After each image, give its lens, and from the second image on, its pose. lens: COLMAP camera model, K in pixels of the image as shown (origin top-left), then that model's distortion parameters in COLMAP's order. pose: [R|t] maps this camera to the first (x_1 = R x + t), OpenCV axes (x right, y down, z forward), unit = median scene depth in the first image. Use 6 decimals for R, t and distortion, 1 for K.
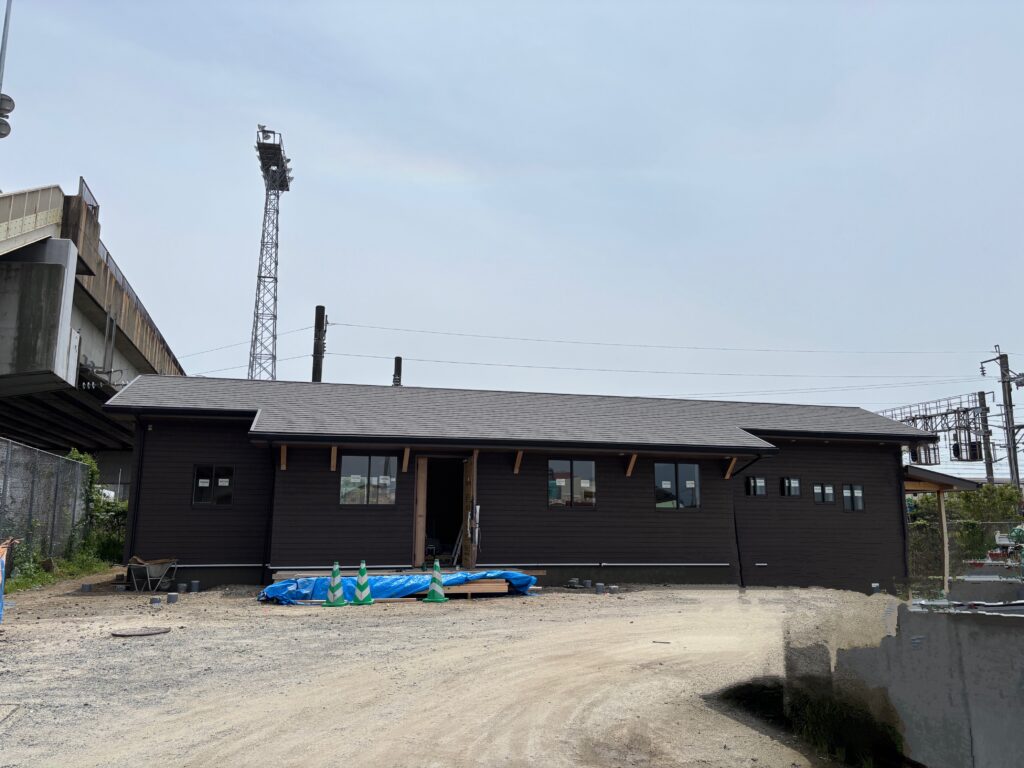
lens RADIAL K [[769.7, 0, 510.1], [0, 769.7, 376.9], [0, 0, 1]] dist [0.037854, -0.012415]
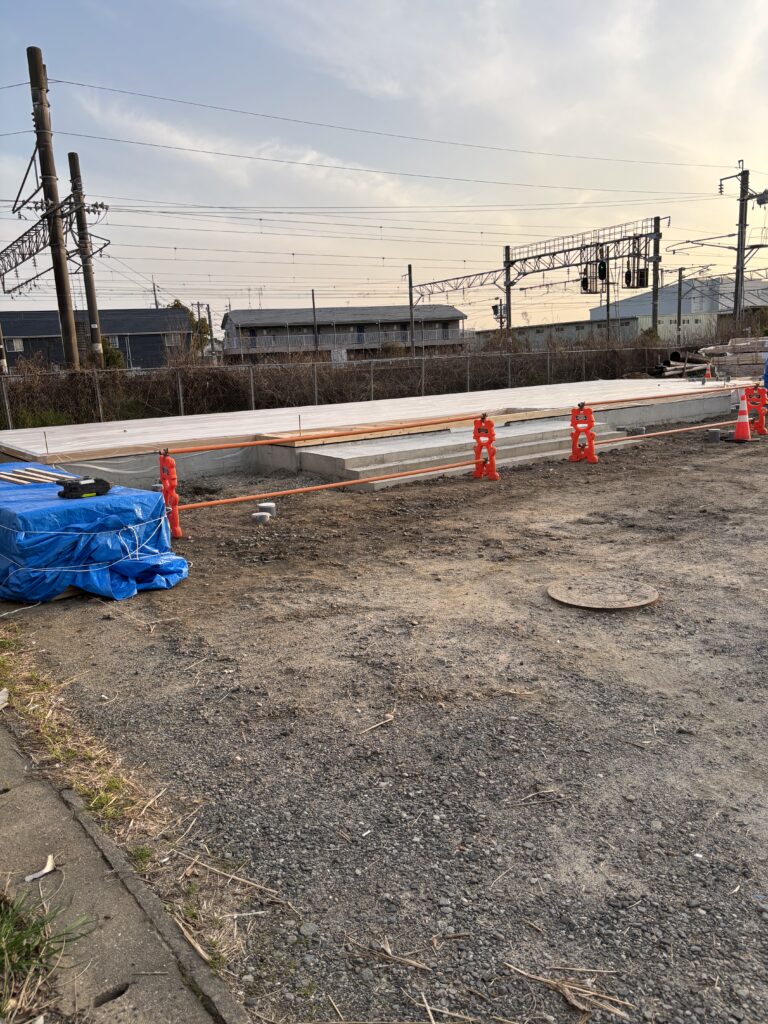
lens RADIAL K [[769.7, 0, 383.7], [0, 769.7, 518.7], [0, 0, 1]] dist [0.037854, -0.012415]
pose [[0.934244, -0.121263, 0.335386, -0.121010], [-0.011888, 0.929308, 0.369115, 0.014696], [-0.356437, -0.348831, 0.866758, 0.099596]]
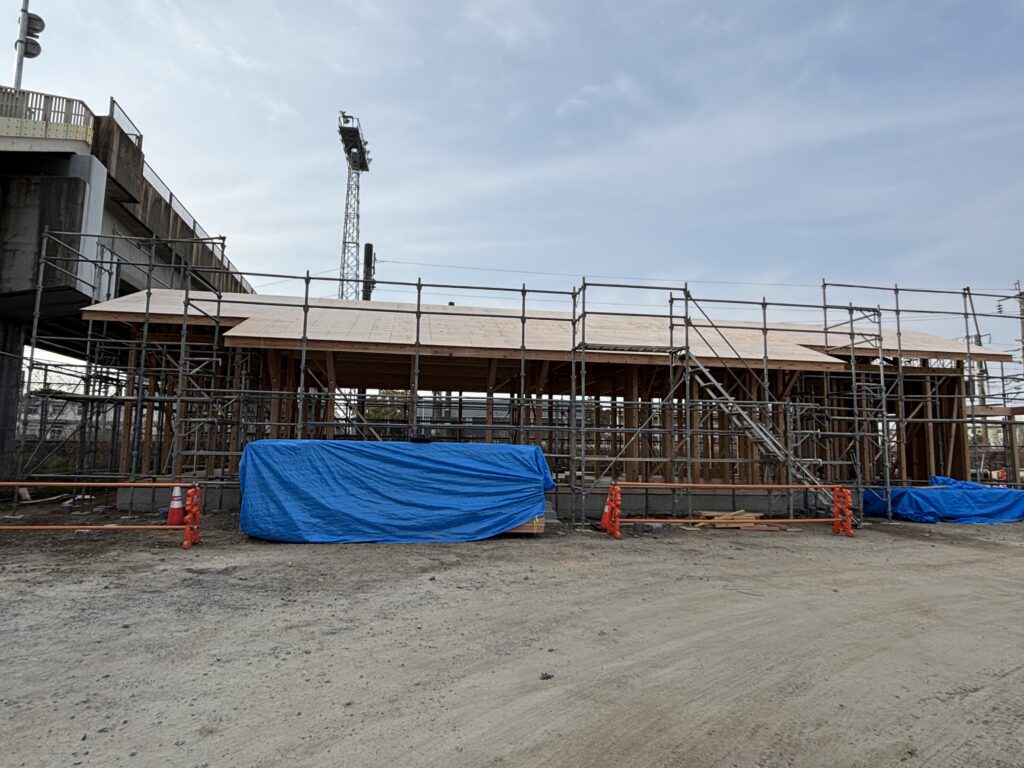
lens RADIAL K [[592.5, 0, 509.7], [0, 592.5, 386.4], [0, 0, 1]] dist [0.003363, -0.001335]
pose [[0.996859, 0.004312, -0.079076, 0.007495], [0.002371, 0.996444, 0.084222, 0.018860], [0.079158, -0.084145, 0.993304, 0.097121]]
